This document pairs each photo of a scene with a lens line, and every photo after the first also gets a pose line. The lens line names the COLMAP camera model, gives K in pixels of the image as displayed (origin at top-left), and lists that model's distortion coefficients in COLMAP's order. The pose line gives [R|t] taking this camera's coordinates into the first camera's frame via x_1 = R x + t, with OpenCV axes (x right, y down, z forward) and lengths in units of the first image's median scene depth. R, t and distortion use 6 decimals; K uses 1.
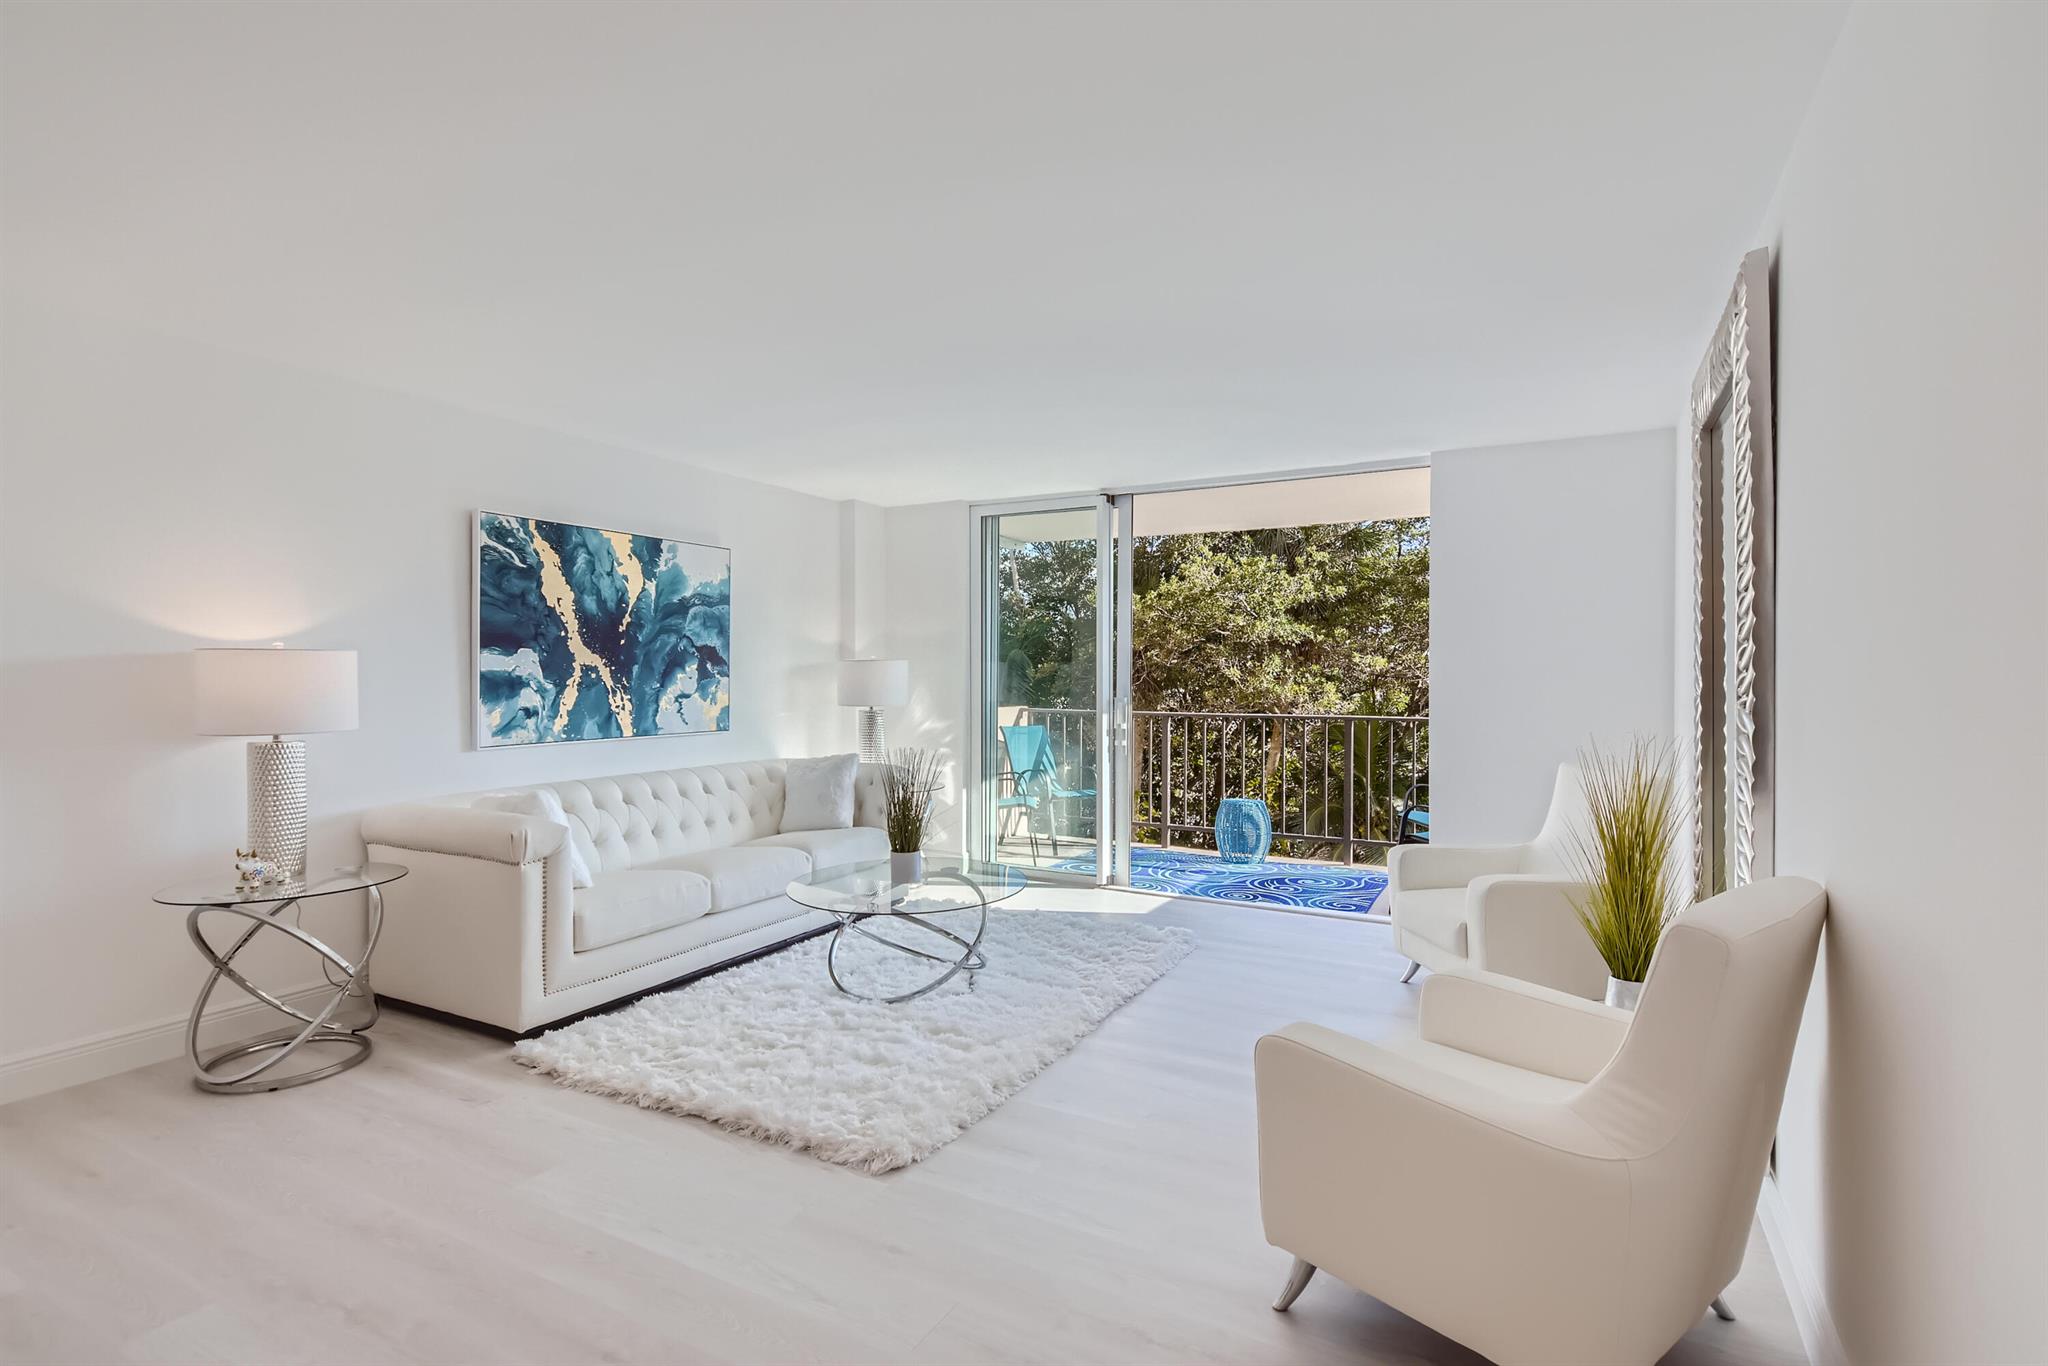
lens RADIAL K [[987.3, 0, 1034.5], [0, 987.3, 679.9], [0, 0, 1]] dist [0.020216, -0.006147]
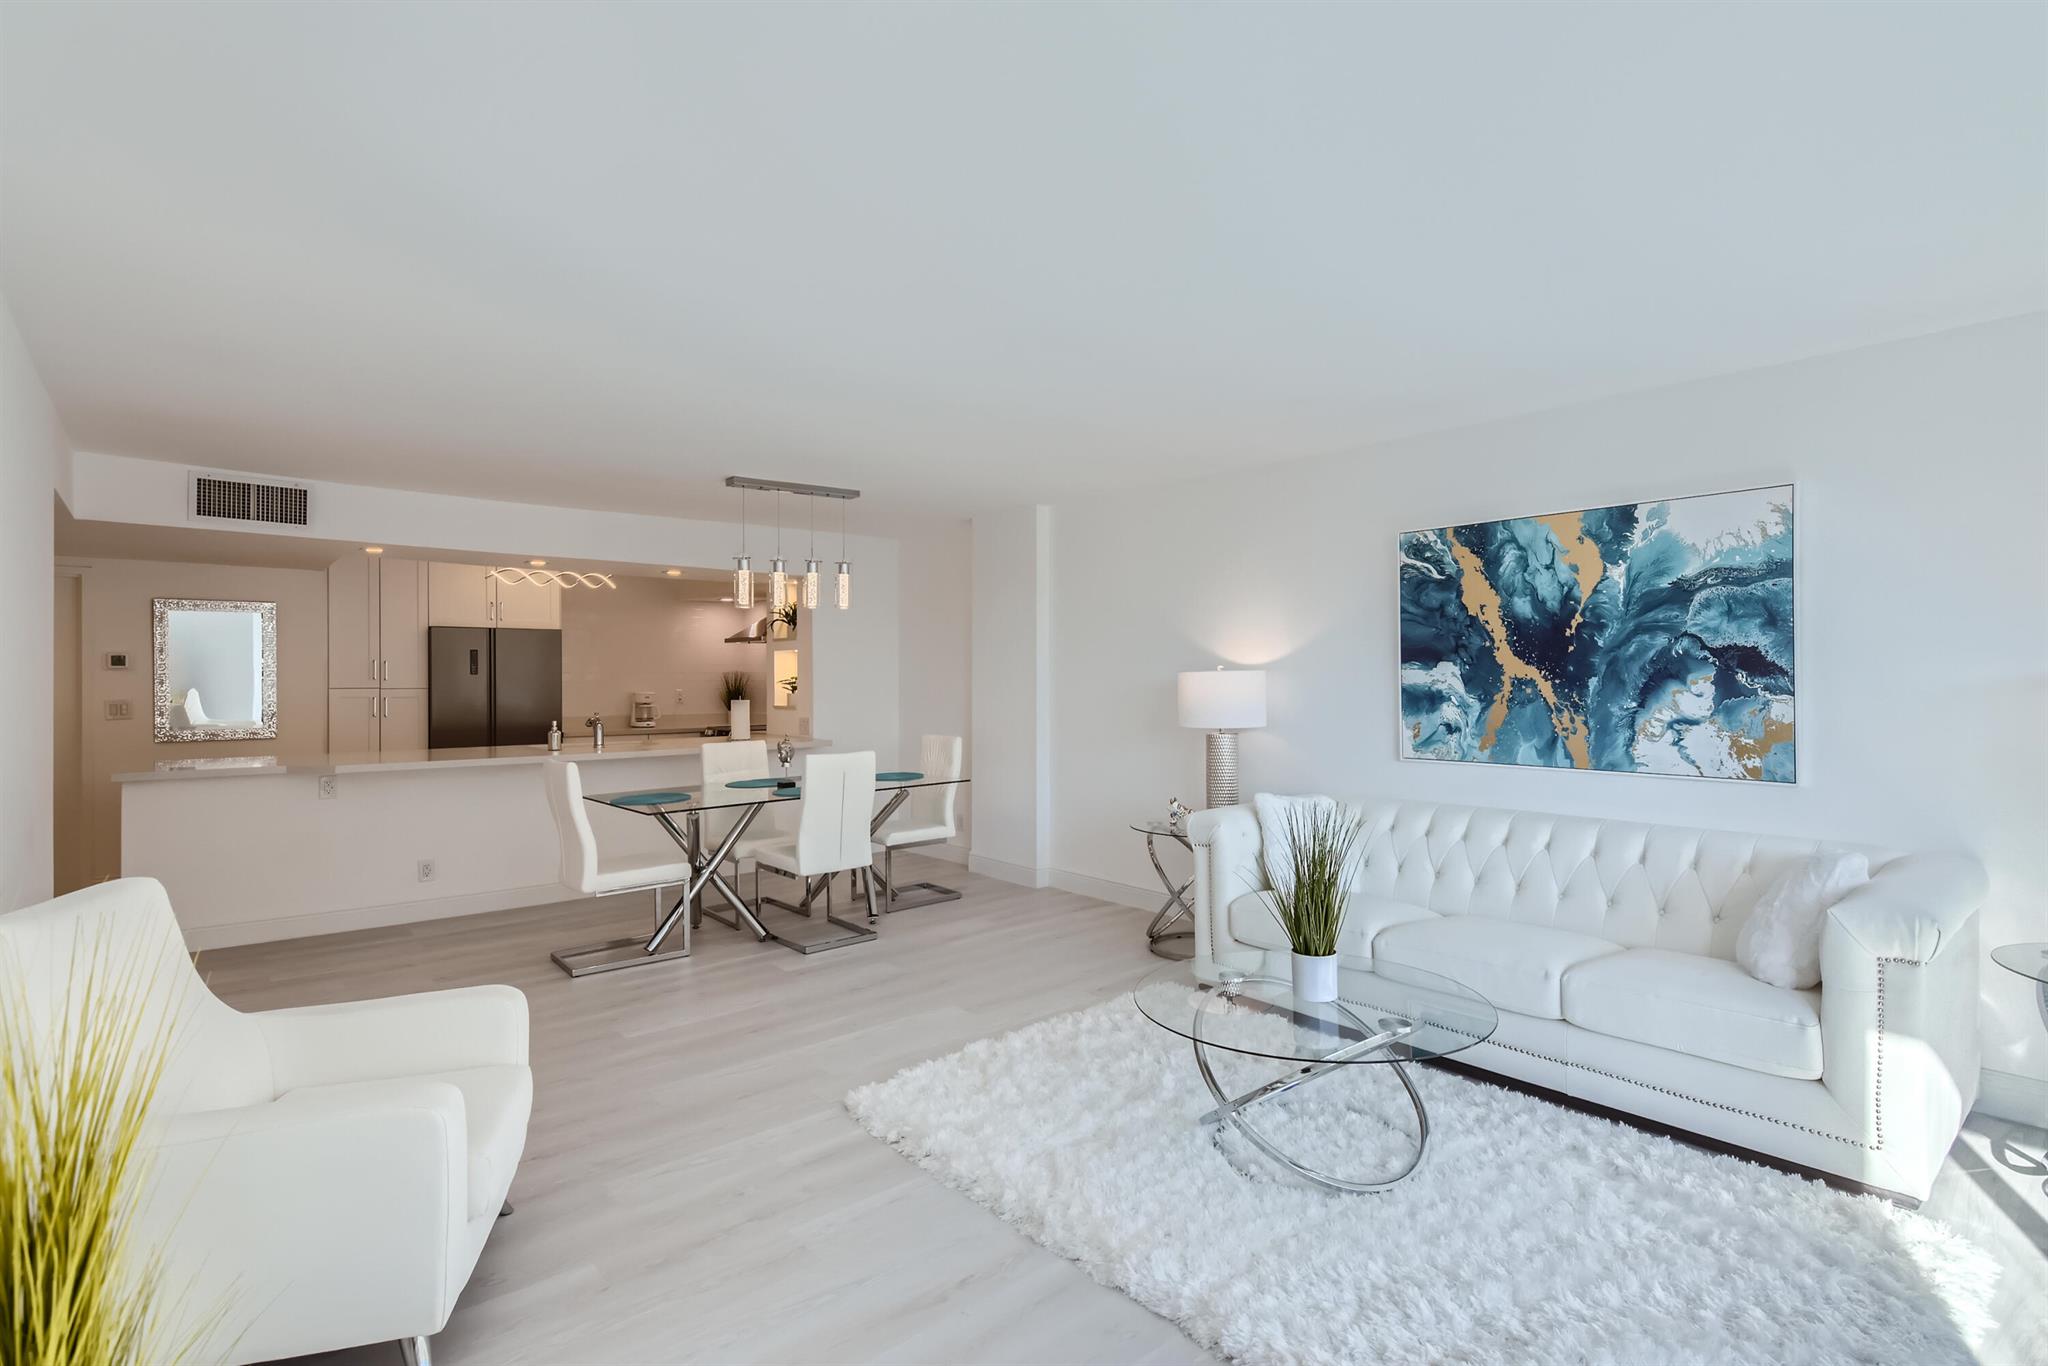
lens RADIAL K [[987.3, 0, 1027.9], [0, 987.3, 668.7], [0, 0, 1]] dist [0.020216, -0.006147]
pose [[-0.364726, -0.010269, -0.931058, 0.501555], [-0.003095, 0.999947, -0.009816, -0.013250], [0.931110, -0.000699, -0.364738, 0.907716]]
